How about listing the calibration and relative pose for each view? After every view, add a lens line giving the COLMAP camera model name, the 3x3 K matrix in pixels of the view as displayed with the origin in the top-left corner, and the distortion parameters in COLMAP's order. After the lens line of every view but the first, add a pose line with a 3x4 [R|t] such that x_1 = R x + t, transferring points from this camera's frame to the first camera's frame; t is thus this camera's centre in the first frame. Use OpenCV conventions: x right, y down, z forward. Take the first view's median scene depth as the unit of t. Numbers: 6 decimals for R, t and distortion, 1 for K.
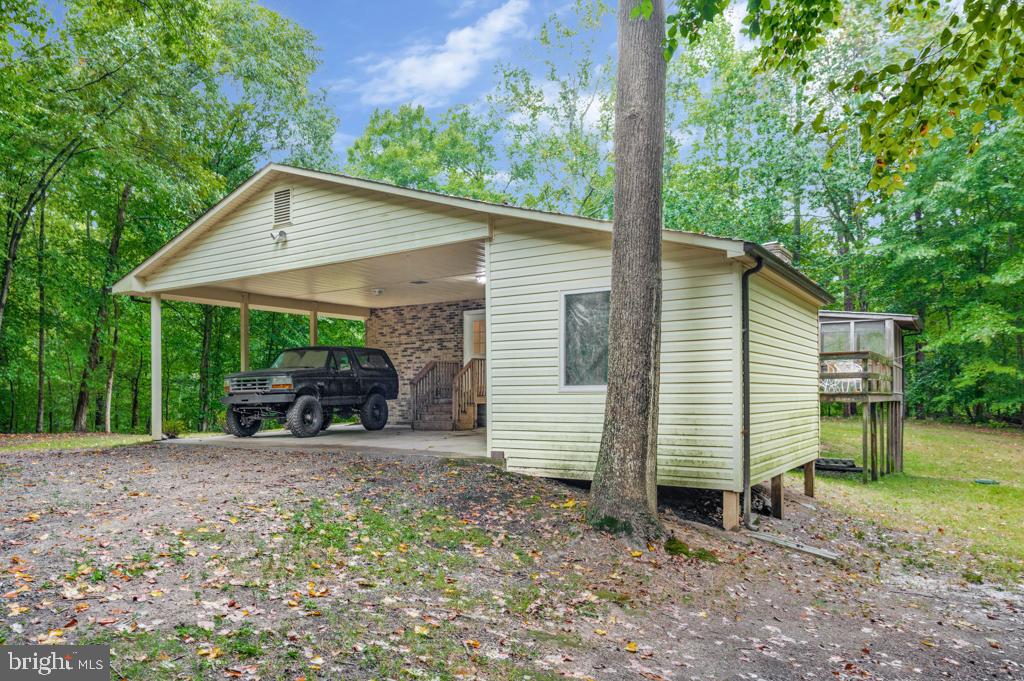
lens RADIAL K [[695.8, 0, 512.0], [0, 695.8, 340.5], [0, 0, 1]] dist [-0.000880, -0.000170]
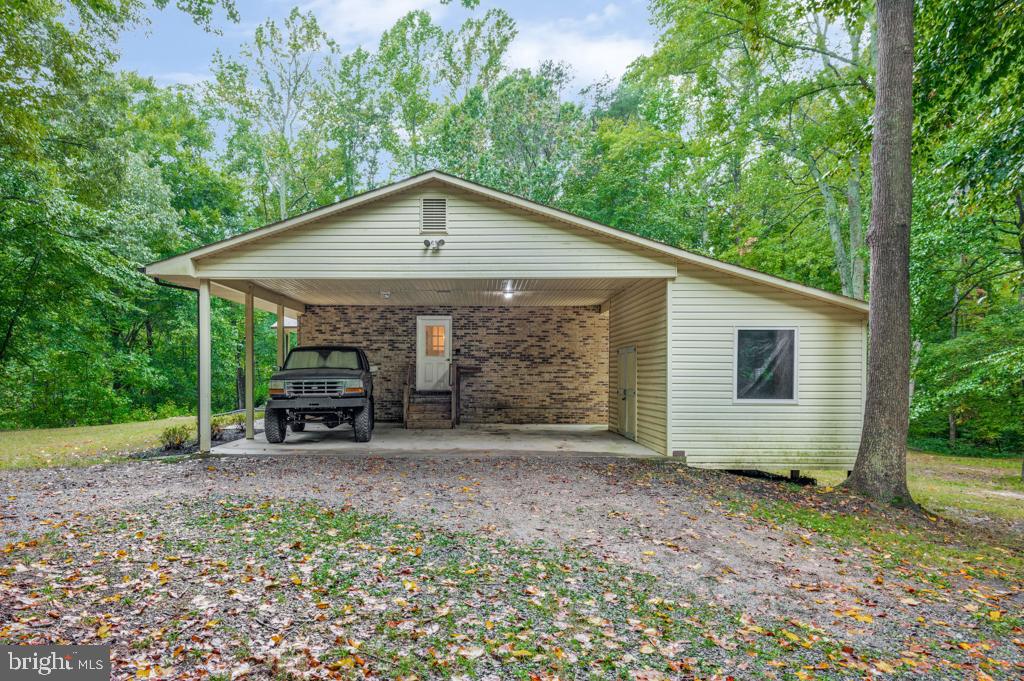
lens RADIAL K [[608.2, 0, 512.0], [0, 608.2, 340.5], [0, 0, 1]] dist [-0.000340, -0.000102]
pose [[0.848743, 0.048132, 0.526611, -0.530323], [-0.055004, 0.998483, -0.002610, -0.011454], [-0.525937, -0.026750, 0.850103, 0.146731]]
